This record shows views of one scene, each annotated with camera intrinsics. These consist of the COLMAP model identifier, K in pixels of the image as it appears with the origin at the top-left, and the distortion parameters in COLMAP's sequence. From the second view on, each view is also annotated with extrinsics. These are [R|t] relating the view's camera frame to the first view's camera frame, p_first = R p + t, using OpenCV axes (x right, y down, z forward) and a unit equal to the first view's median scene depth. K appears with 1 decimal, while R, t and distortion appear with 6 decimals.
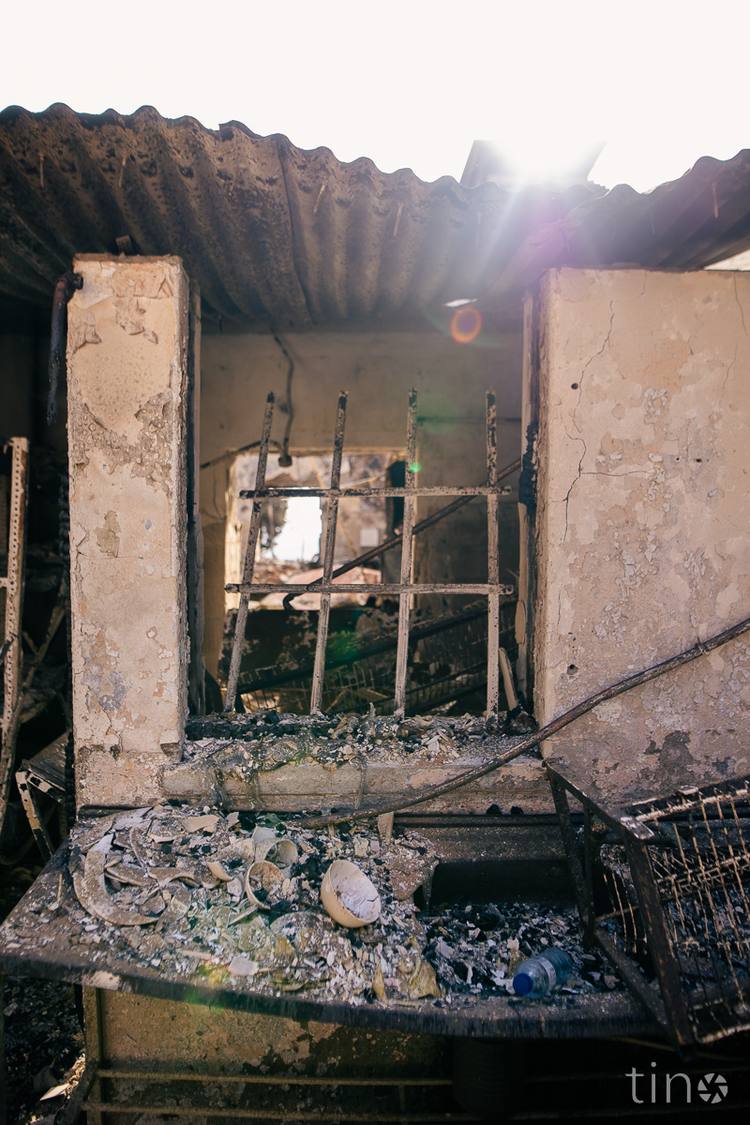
lens RADIAL K [[779.1, 0, 374.1], [0, 779.1, 559.5], [0, 0, 1]] dist [-0.052379, 0.046549]
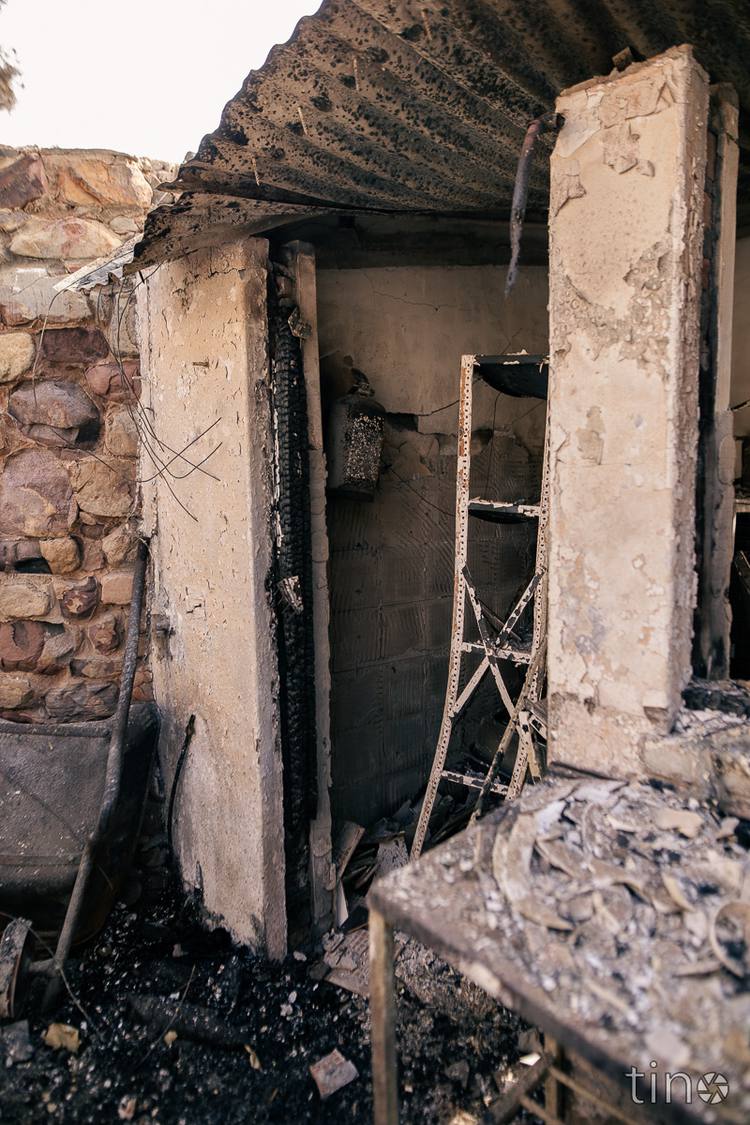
lens RADIAL K [[779.1, 0, 374.1], [0, 779.1, 559.5], [0, 0, 1]] dist [-0.052379, 0.046549]
pose [[0.703060, 0.056524, -0.708880, 0.077466], [-0.023538, 0.998140, 0.056244, 0.055893], [0.710741, -0.022857, 0.703083, 0.272041]]
